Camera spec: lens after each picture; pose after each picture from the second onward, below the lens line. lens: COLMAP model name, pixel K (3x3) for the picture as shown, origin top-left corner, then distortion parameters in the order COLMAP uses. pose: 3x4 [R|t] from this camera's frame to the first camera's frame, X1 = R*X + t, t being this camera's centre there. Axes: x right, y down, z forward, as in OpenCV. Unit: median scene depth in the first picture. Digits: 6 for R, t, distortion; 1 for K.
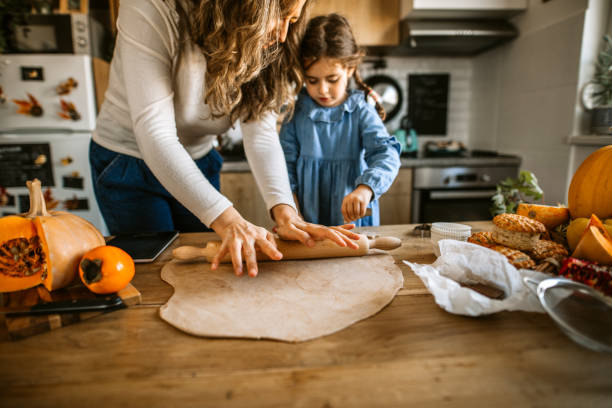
lens RADIAL K [[350.7, 0, 304.5], [0, 350.7, 201.8], [0, 0, 1]] dist [-0.026902, 0.000890]
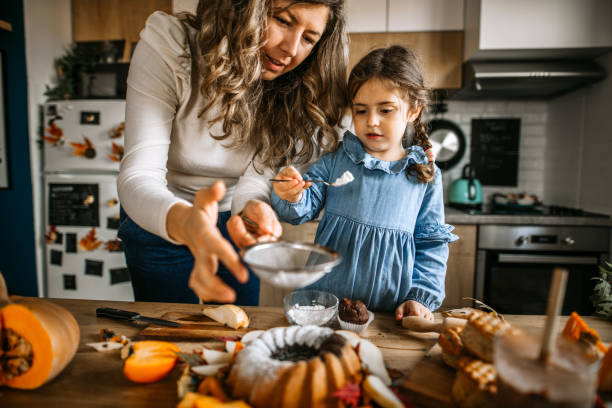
lens RADIAL K [[350.7, 0, 304.5], [0, 350.7, 201.8], [0, 0, 1]] dist [-0.026902, 0.000890]
pose [[0.987586, 0.037296, -0.152588, 0.018017], [-0.053851, 0.992923, -0.105845, -0.042892], [0.147561, 0.112748, 0.982606, 0.090766]]
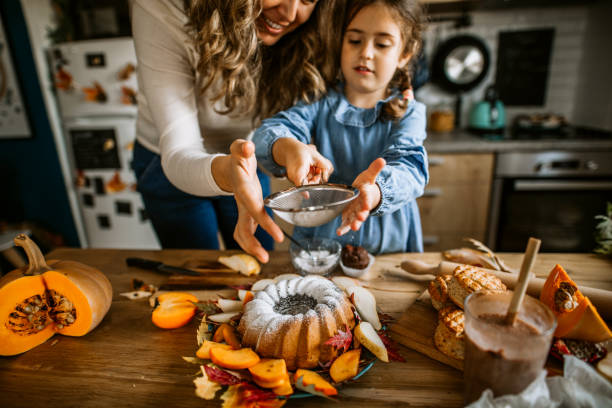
lens RADIAL K [[350.7, 0, 304.5], [0, 350.7, 201.8], [0, 0, 1]] dist [-0.026902, 0.000890]
pose [[0.977610, 0.034189, -0.207627, 0.041662], [-0.009664, 0.992966, 0.118006, -0.079424], [0.210201, -0.113358, 0.971064, 0.081813]]
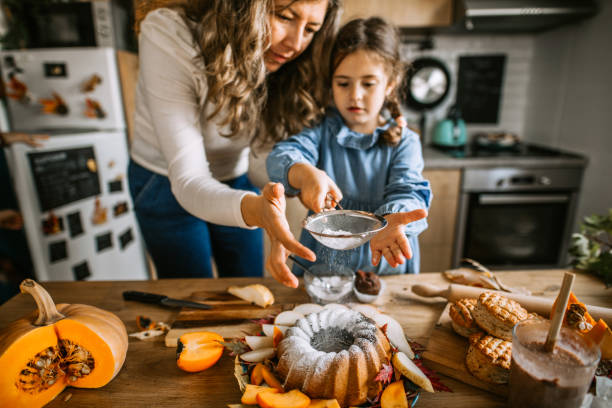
lens RADIAL K [[350.7, 0, 304.5], [0, 350.7, 201.8], [0, 0, 1]] dist [-0.026902, 0.000890]
pose [[0.996908, 0.015601, -0.077016, -0.027324], [-0.008286, 0.995501, 0.094391, -0.102376], [0.078142, -0.093461, 0.992552, 0.072406]]
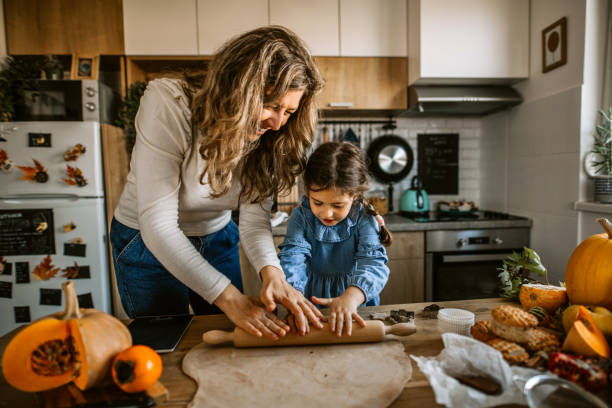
lens RADIAL K [[378.7, 0, 324.0], [0, 378.7, 210.5], [0, 0, 1]] dist [-0.026940, 0.000143]
pose [[0.999550, -0.005084, 0.029567, -0.006571], [0.008192, 0.994337, -0.105961, -0.049075], [-0.028861, 0.106156, 0.993931, -0.065727]]
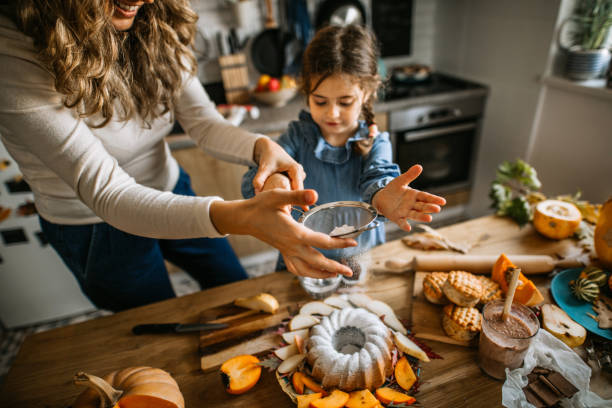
lens RADIAL K [[350.7, 0, 304.5], [0, 350.7, 201.8], [0, 0, 1]] dist [-0.026902, 0.000890]
pose [[0.977418, -0.164355, 0.132819, -0.097129], [0.113560, 0.938605, 0.325769, -0.225288], [-0.178207, -0.303330, 0.936073, 0.059904]]
